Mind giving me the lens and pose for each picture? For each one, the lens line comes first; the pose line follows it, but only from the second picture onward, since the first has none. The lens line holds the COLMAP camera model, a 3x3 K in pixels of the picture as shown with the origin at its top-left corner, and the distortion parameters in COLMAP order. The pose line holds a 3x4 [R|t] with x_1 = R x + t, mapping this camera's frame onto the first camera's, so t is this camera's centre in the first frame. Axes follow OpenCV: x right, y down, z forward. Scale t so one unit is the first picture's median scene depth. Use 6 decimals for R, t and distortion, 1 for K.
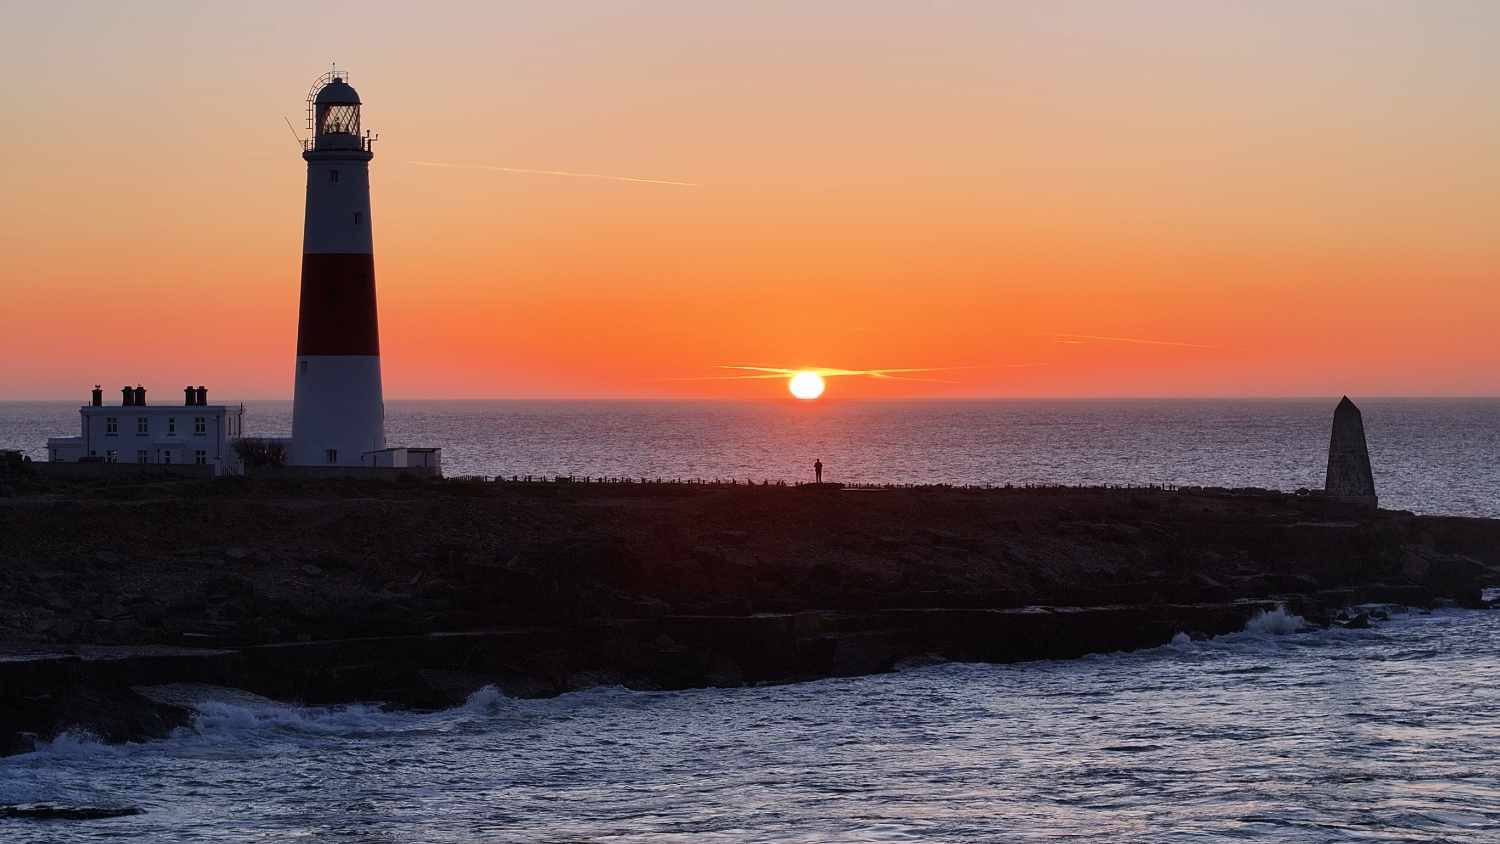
lens RADIAL K [[3363.8, 0, 750.0], [0, 3363.8, 422.0], [0, 0, 1]] dist [-0.233728, 0.762083]
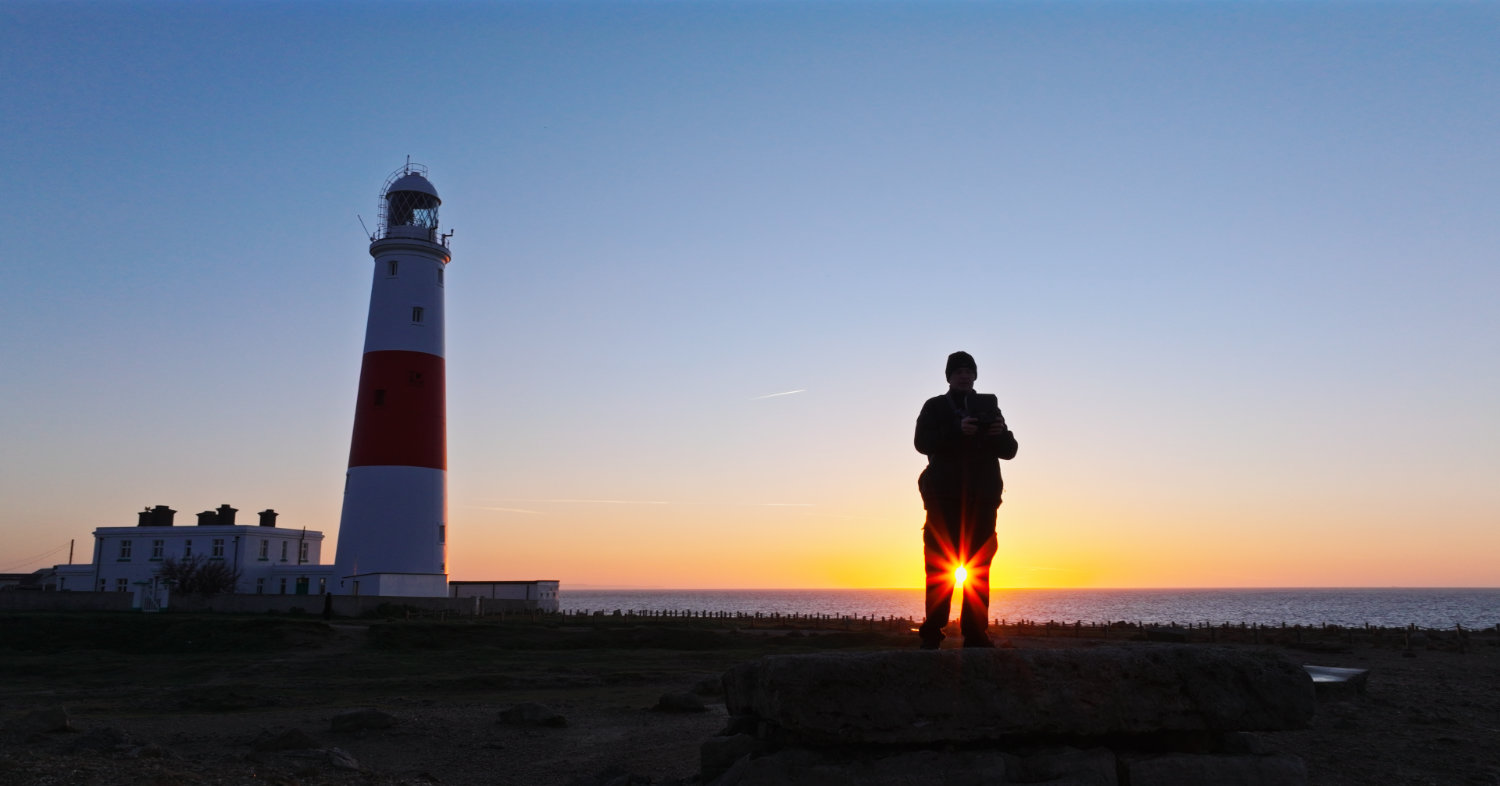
lens RADIAL K [[1058.2, 0, 753.8], [0, 1058.2, 387.7], [0, 0, 1]] dist [0.007716, 0.001554]
pose [[0.987042, -0.029776, -0.157678, 0.015096], [-0.001352, 0.981055, -0.193727, 0.013035], [0.160459, 0.191430, 0.968301, 0.748229]]
